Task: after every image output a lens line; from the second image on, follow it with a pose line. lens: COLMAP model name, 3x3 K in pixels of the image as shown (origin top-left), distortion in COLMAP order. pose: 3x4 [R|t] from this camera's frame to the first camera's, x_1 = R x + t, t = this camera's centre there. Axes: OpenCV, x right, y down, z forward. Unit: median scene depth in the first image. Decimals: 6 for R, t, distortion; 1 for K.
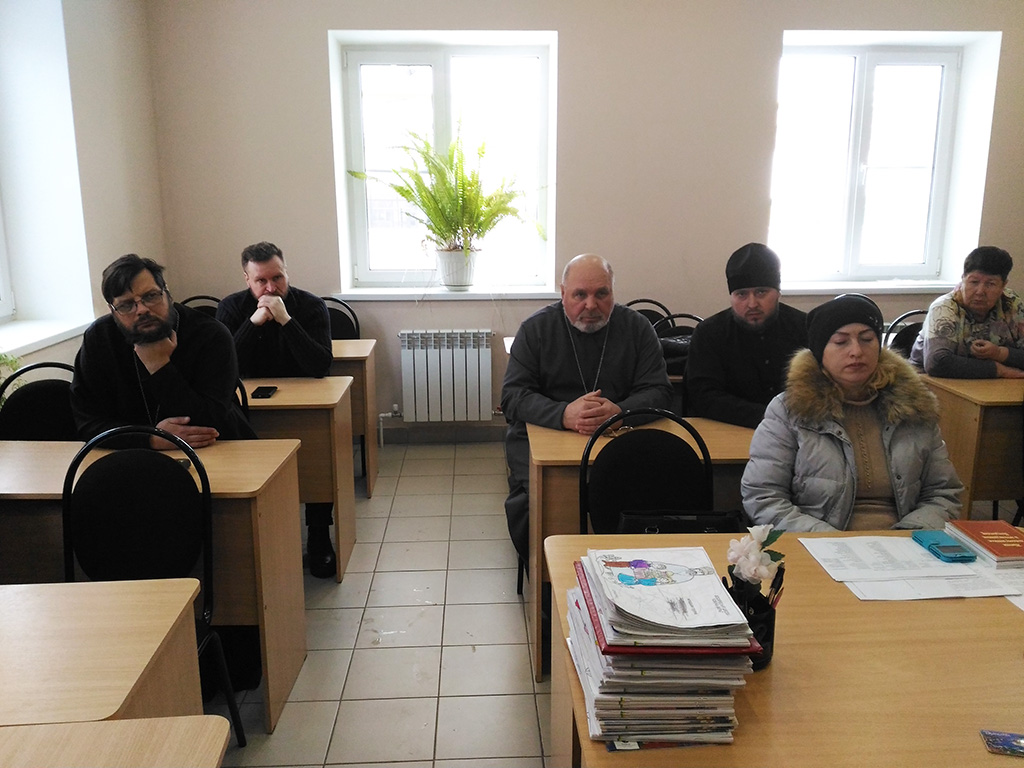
lens RADIAL K [[846.7, 0, 512.0], [0, 846.7, 384.0], [0, 0, 1]] dist [0.015027, 0.001872]
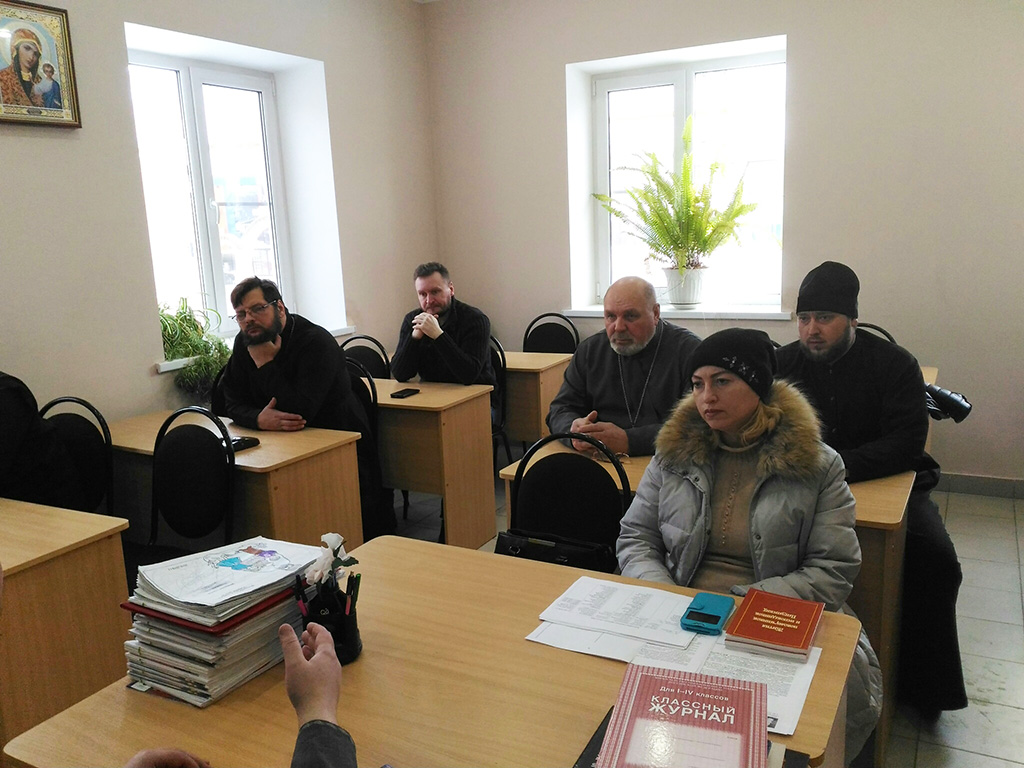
lens RADIAL K [[848.3, 0, 512.0], [0, 848.3, 384.0], [0, 0, 1]] dist [0.063789, -0.101722]
pose [[0.855709, 0.070433, -0.512642, 0.566525], [-0.077714, 0.996949, 0.007252, -0.029021], [0.511589, 0.033634, 0.858572, 0.092683]]
